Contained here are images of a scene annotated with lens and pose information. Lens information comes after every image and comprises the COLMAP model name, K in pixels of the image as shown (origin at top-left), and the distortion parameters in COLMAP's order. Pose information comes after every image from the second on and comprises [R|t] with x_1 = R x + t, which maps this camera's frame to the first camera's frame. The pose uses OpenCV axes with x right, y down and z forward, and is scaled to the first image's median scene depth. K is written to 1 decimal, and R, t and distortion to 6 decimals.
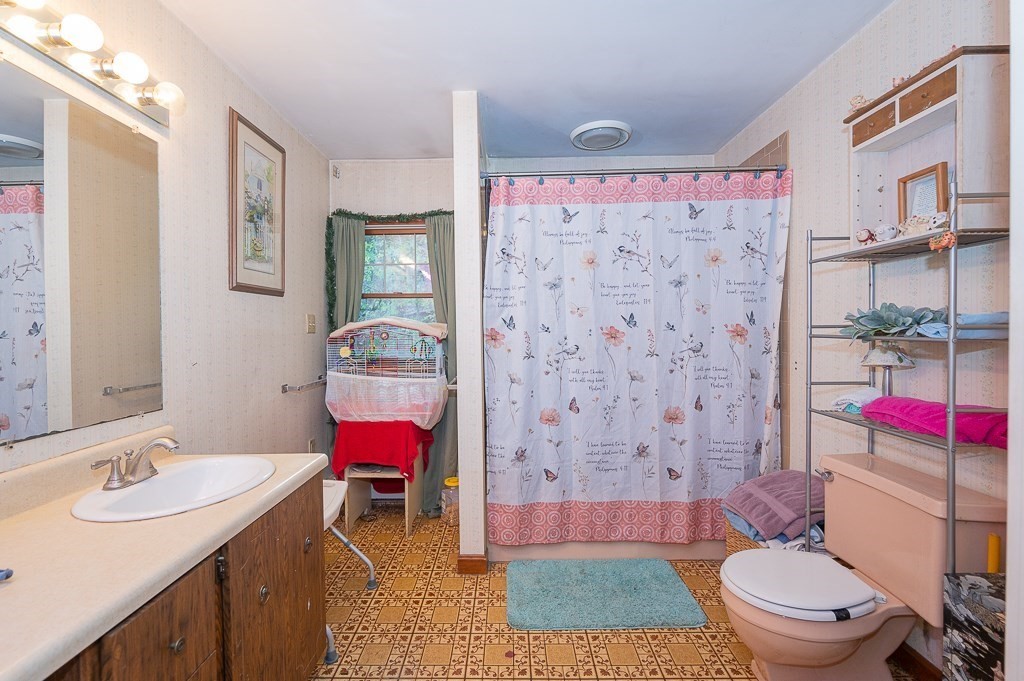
lens RADIAL K [[441.7, 0, 507.9], [0, 441.7, 335.1], [0, 0, 1]] dist [-0.000203, -0.000015]
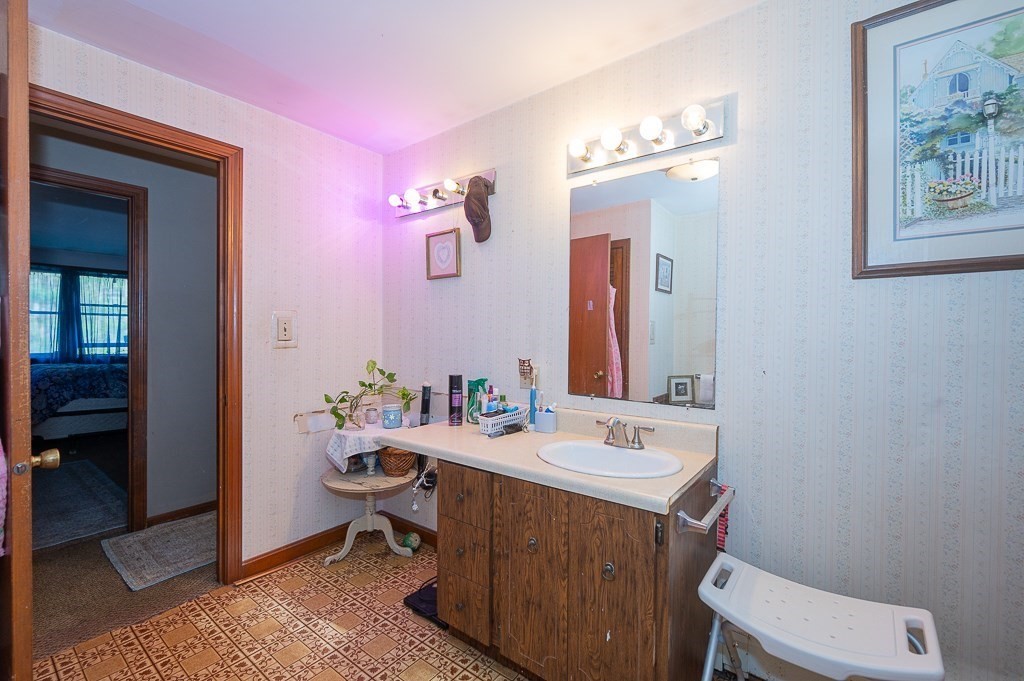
lens RADIAL K [[441.7, 0, 507.9], [0, 441.7, 335.1], [0, 0, 1]] dist [-0.000203, -0.000015]
pose [[-0.603092, 0.008978, -0.797621, 0.259445], [-0.010031, 0.999772, 0.018838, -0.017741], [0.797608, 0.019362, -0.602865, 0.904016]]
